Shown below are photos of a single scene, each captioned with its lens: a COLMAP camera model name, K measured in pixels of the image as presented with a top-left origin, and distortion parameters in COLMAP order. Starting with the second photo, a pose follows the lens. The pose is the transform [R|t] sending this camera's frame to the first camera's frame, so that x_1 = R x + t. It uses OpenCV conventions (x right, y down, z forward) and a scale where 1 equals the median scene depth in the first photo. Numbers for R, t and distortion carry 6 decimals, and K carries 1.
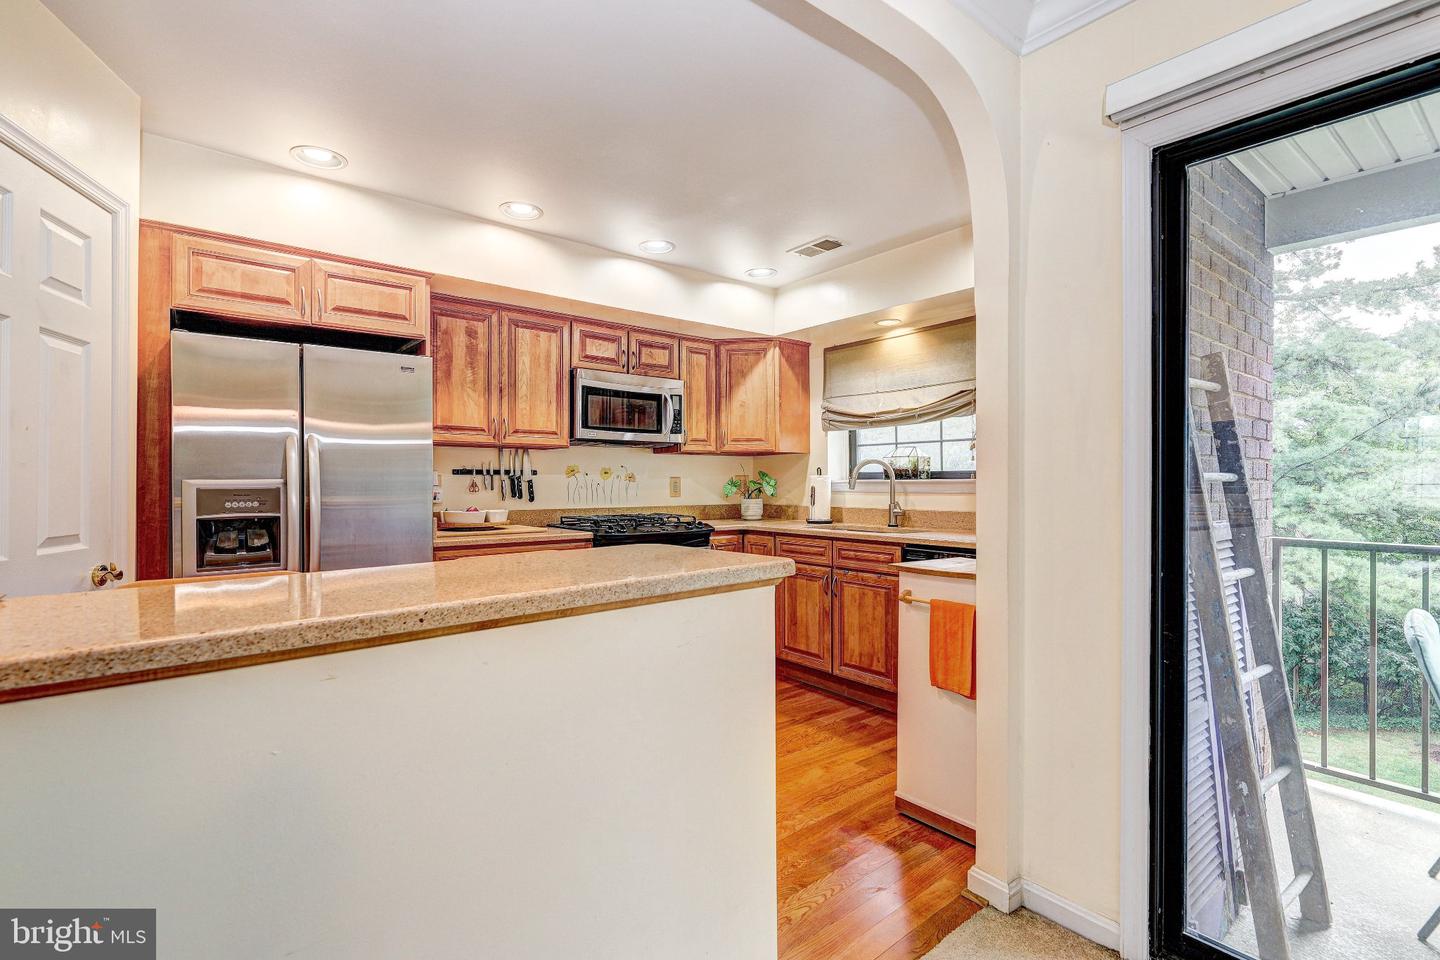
lens RADIAL K [[687.2, 0, 704.7], [0, 687.2, 485.9], [0, 0, 1]] dist [0.001279, 0.000247]
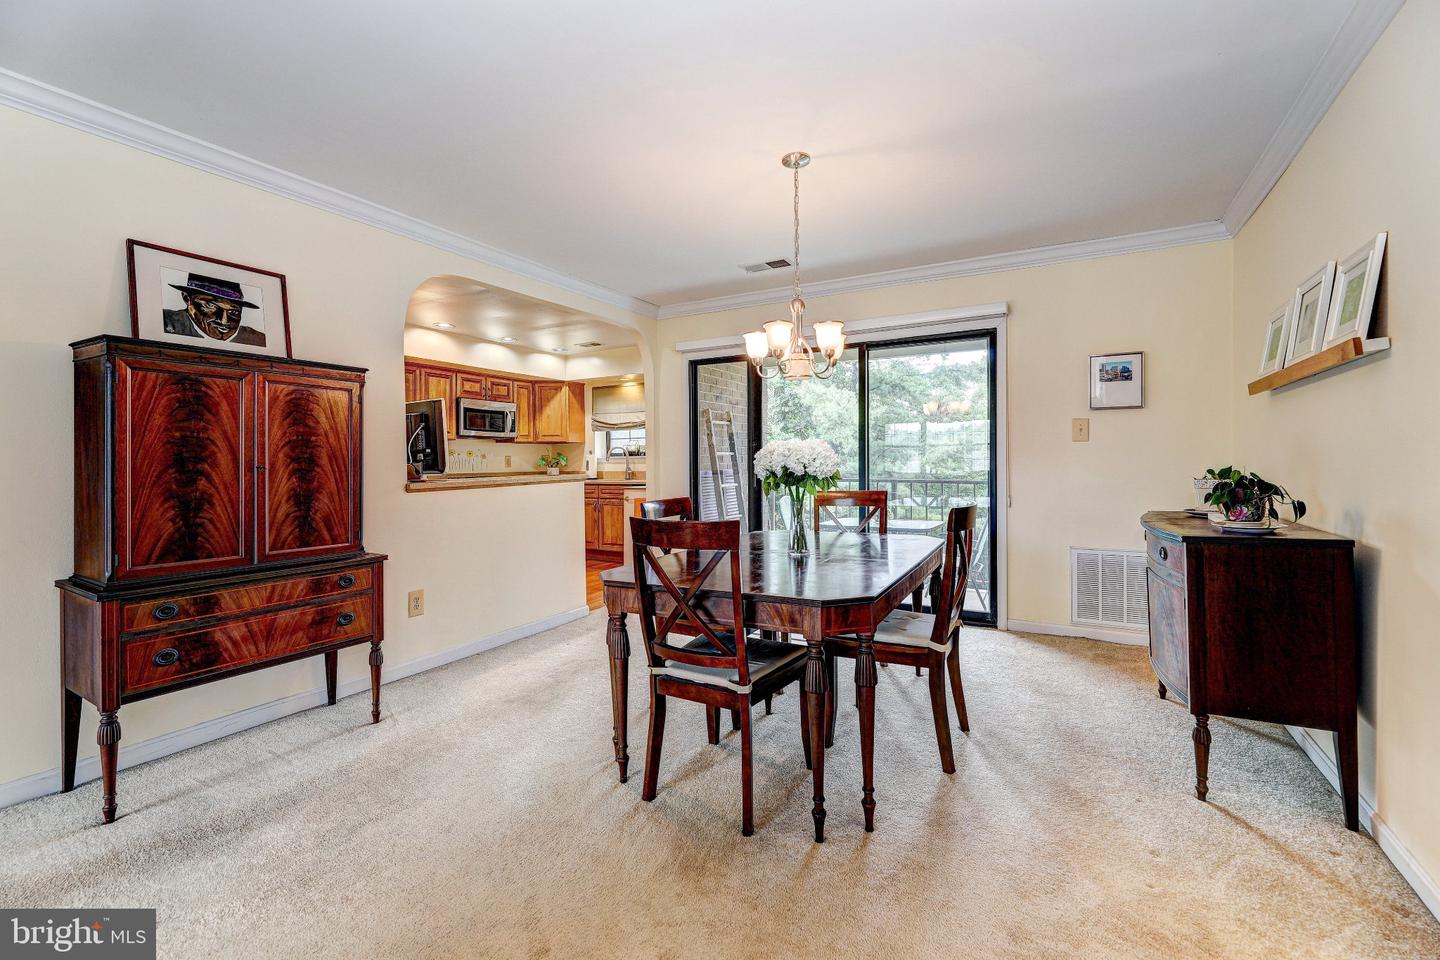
lens RADIAL K [[608.6, 0, 725.2], [0, 608.6, 462.9], [0, 0, 1]] dist [-0.000695, -0.000692]
pose [[0.923672, -0.008851, 0.383081, -0.146014], [0.011552, 0.999922, -0.004752, 0.021443], [-0.383009, 0.008815, 0.923703, -0.757116]]
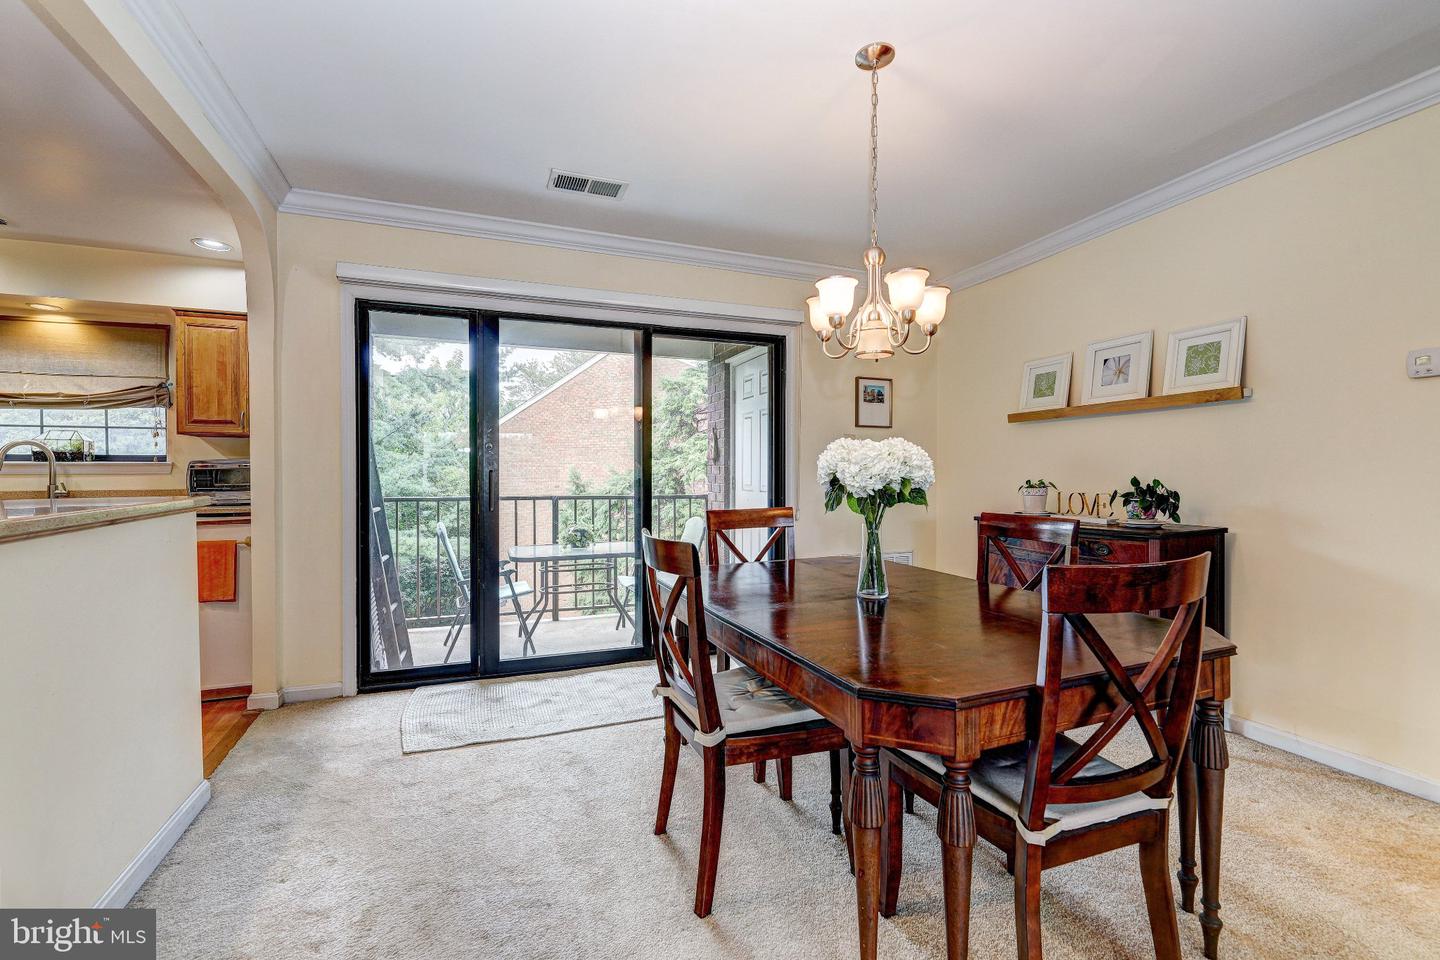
lens RADIAL K [[633.9, 0, 720.0], [0, 633.9, 480.0], [0, 0, 1]] dist [-0.004365, -0.001160]
pose [[0.298441, -0.007884, 0.954396, -0.327289], [0.008276, 0.999950, 0.005673, 0.021561], [-0.954392, 0.006206, 0.298491, -0.235979]]
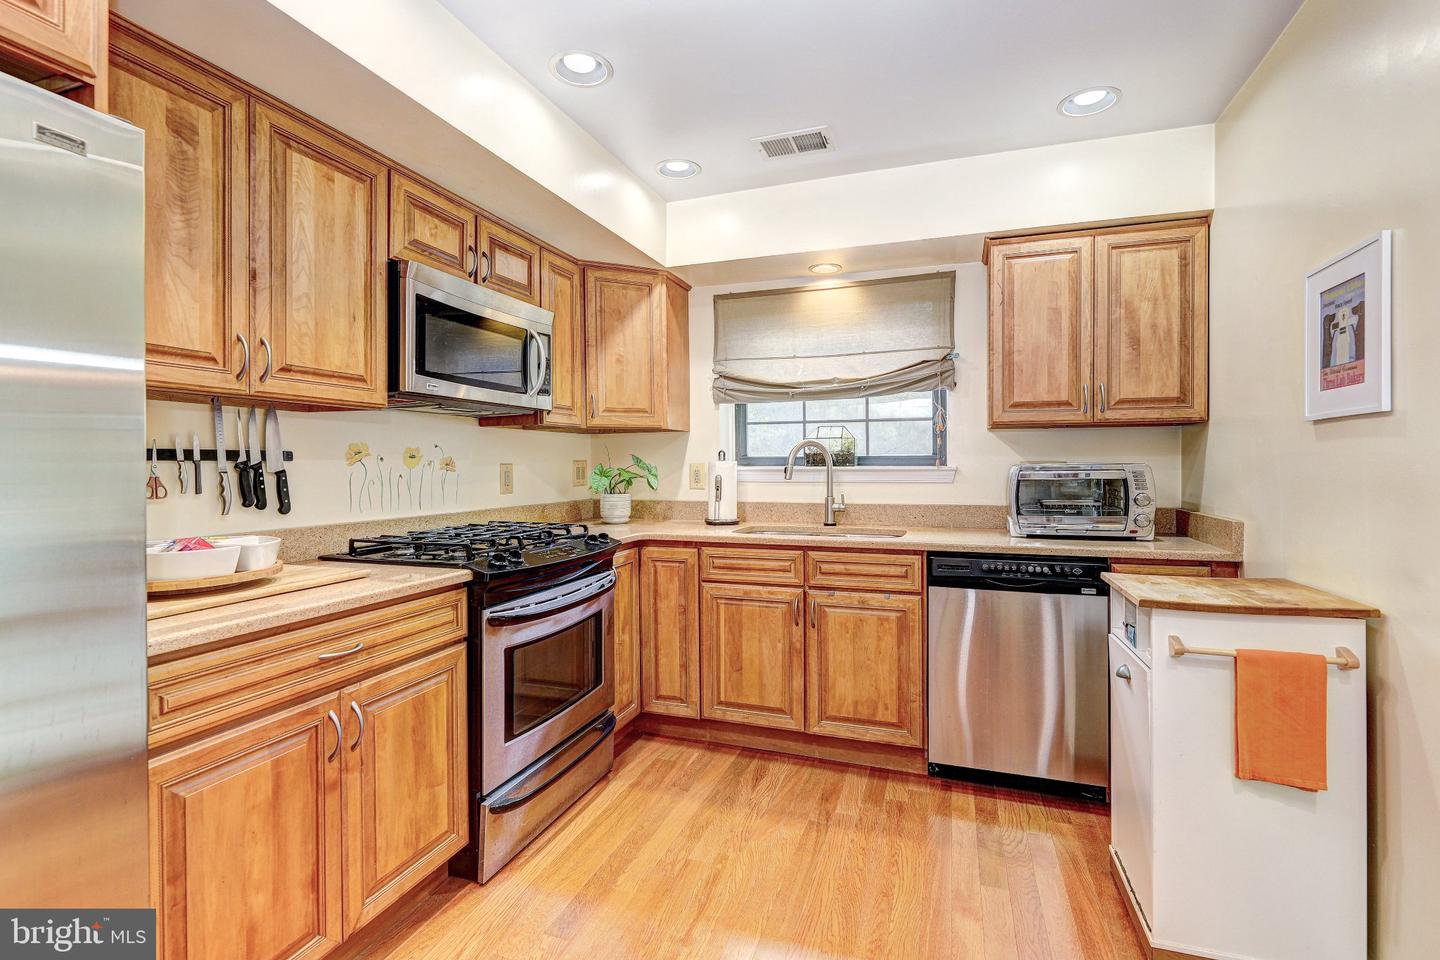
lens RADIAL K [[683.8, 0, 753.3], [0, 683.8, 465.3], [0, 0, 1]] dist [0.001873, -0.000234]
pose [[0.832427, -0.003655, 0.554123, -0.238825], [0.006048, 0.999979, -0.002489, -0.008890], [-0.554102, 0.005424, 0.832431, 0.385387]]
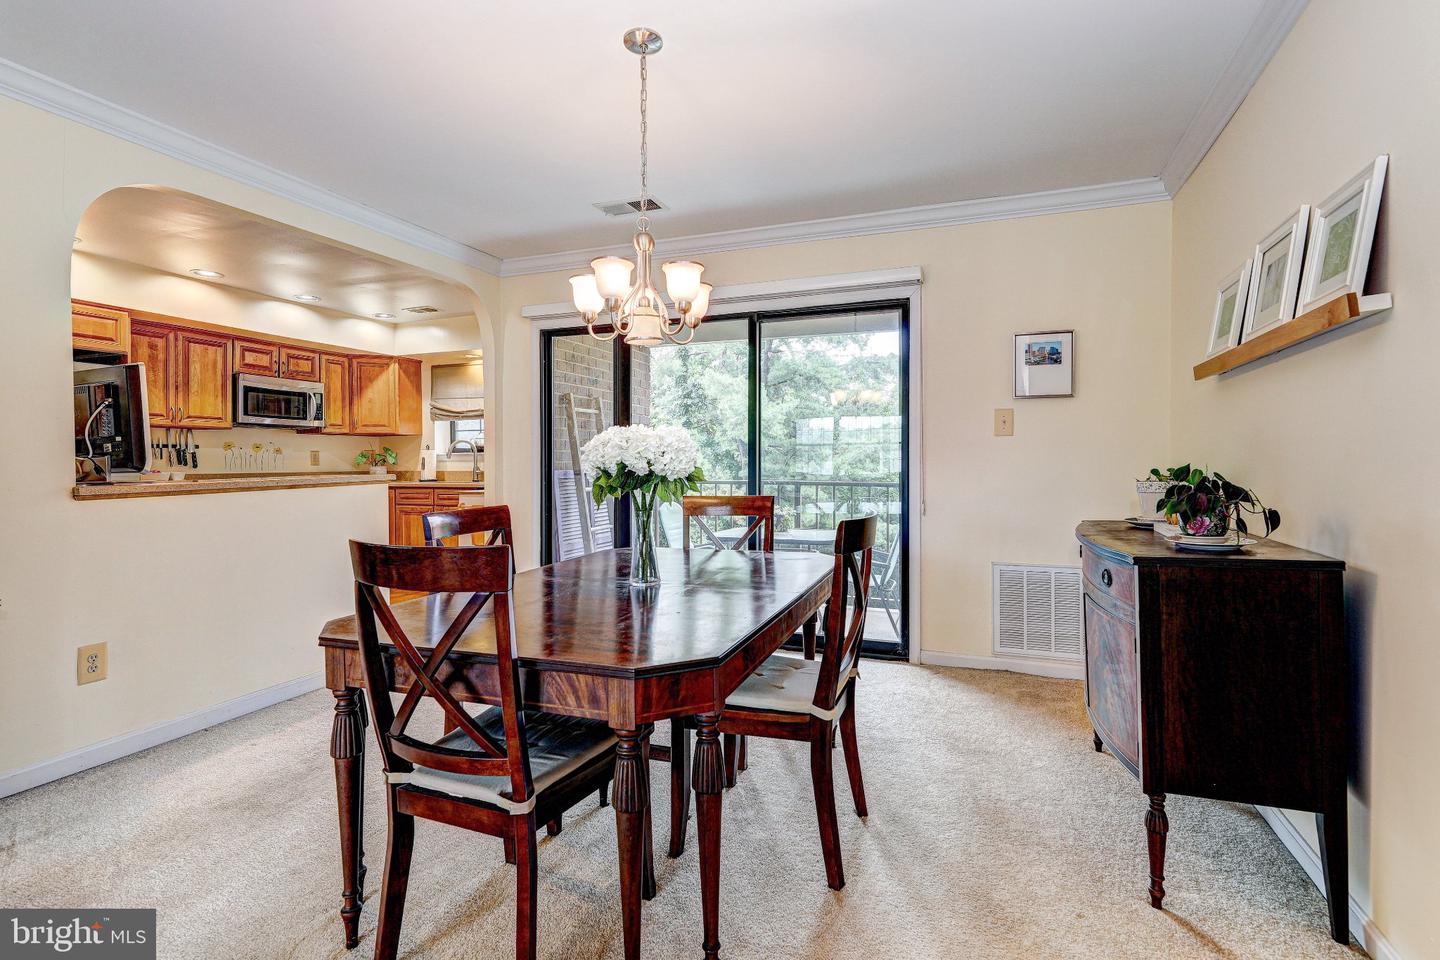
lens RADIAL K [[682.9, 0, 726.0], [0, 682.9, 462.4], [0, 0, 1]] dist [0.003343, 0.000216]
pose [[0.857760, -0.004121, 0.514035, -0.047019], [0.007434, 0.999963, -0.004388, 0.025068], [-0.513997, 0.007585, 0.857758, -0.677002]]
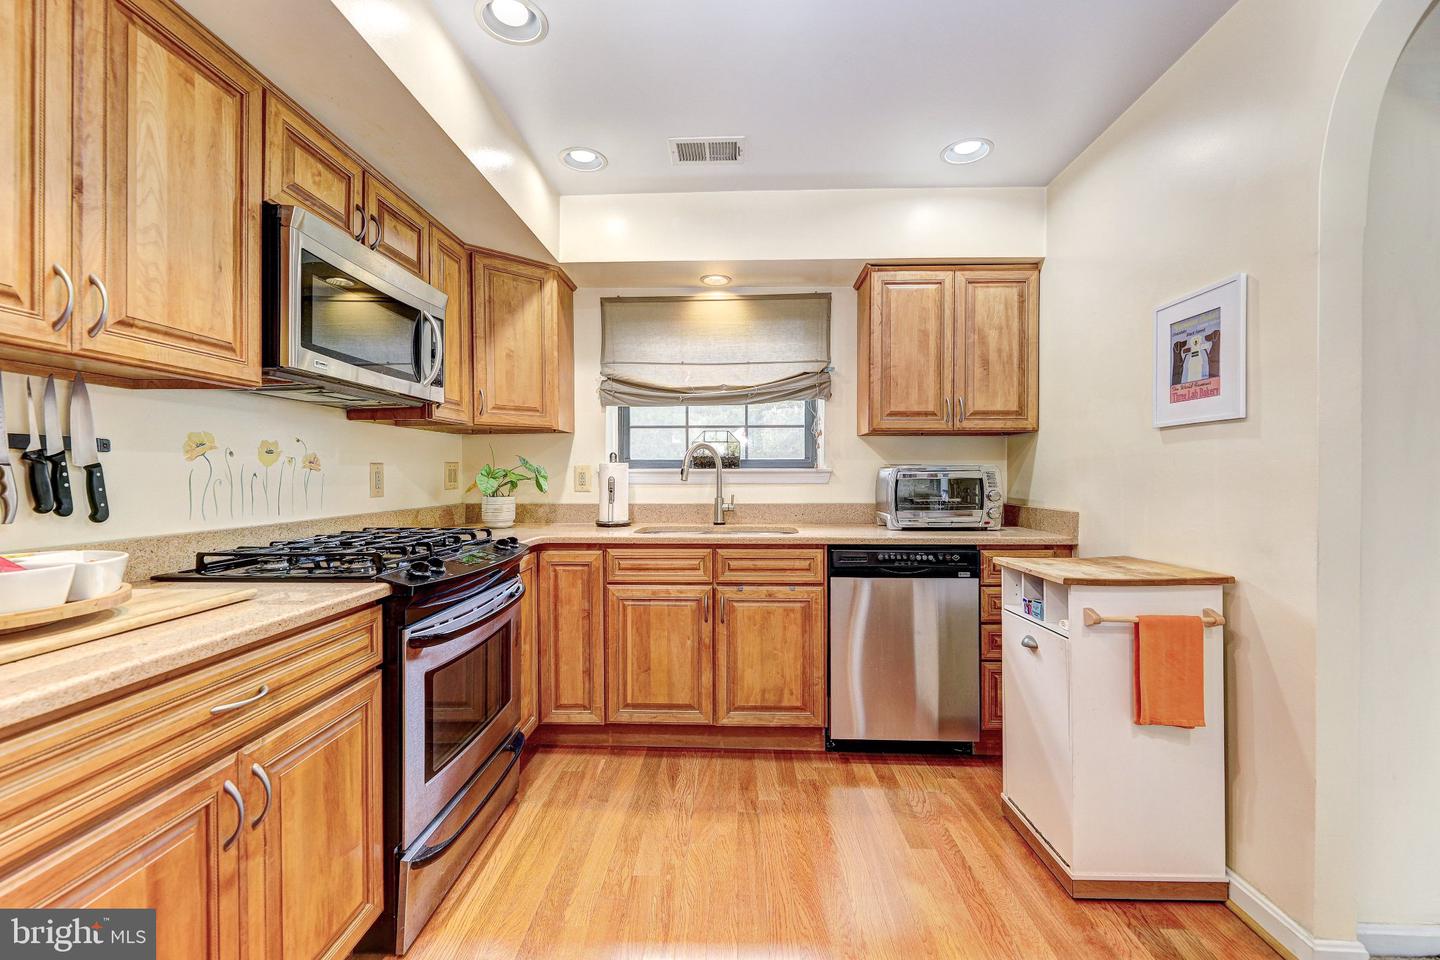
lens RADIAL K [[609.0, 0, 746.4], [0, 609.0, 475.6], [0, 0, 1]] dist [0.009233, -0.003817]
pose [[0.632203, -0.003762, 0.774793, -0.281964], [0.006259, 0.999980, -0.000252, 0.000028], [-0.774777, 0.005009, 0.632214, 0.501665]]
